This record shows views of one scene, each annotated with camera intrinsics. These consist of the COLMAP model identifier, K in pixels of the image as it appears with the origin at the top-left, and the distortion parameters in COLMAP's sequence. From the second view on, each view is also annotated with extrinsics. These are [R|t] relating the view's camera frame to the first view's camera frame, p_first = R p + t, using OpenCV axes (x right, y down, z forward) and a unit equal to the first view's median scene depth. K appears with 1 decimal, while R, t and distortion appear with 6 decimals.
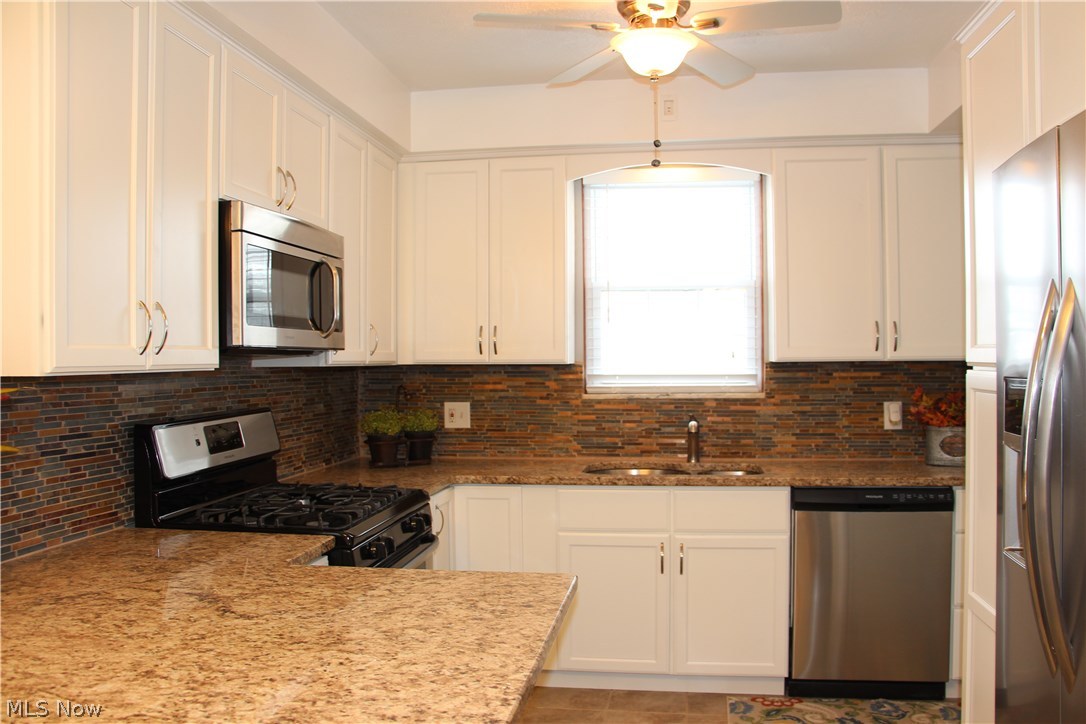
lens RADIAL K [[893.4, 0, 558.0], [0, 893.4, 362.7], [0, 0, 1]] dist [-0.195338, 0.155348]
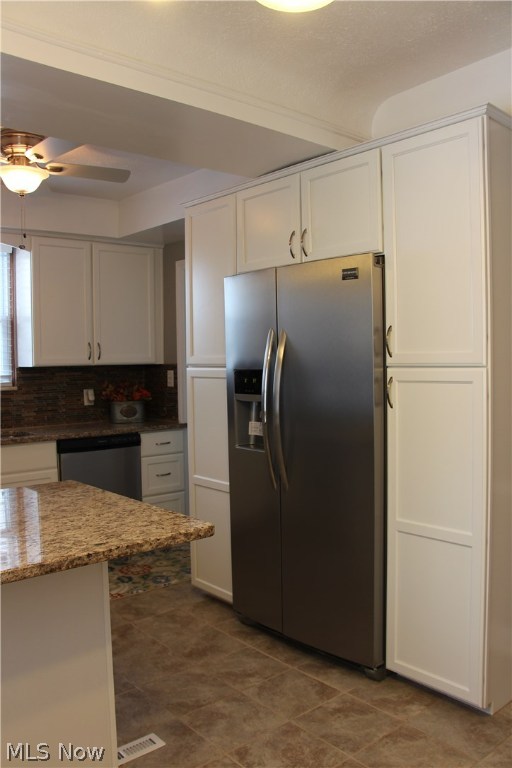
lens RADIAL K [[631.8, 0, 260.0], [0, 631.8, 386.2], [0, 0, 1]] dist [-0.195338, 0.155348]
pose [[0.652480, -0.033314, 0.757073, -0.377693], [0.014259, 0.999396, 0.031688, 0.005145], [-0.757671, -0.009880, 0.652561, -0.074779]]
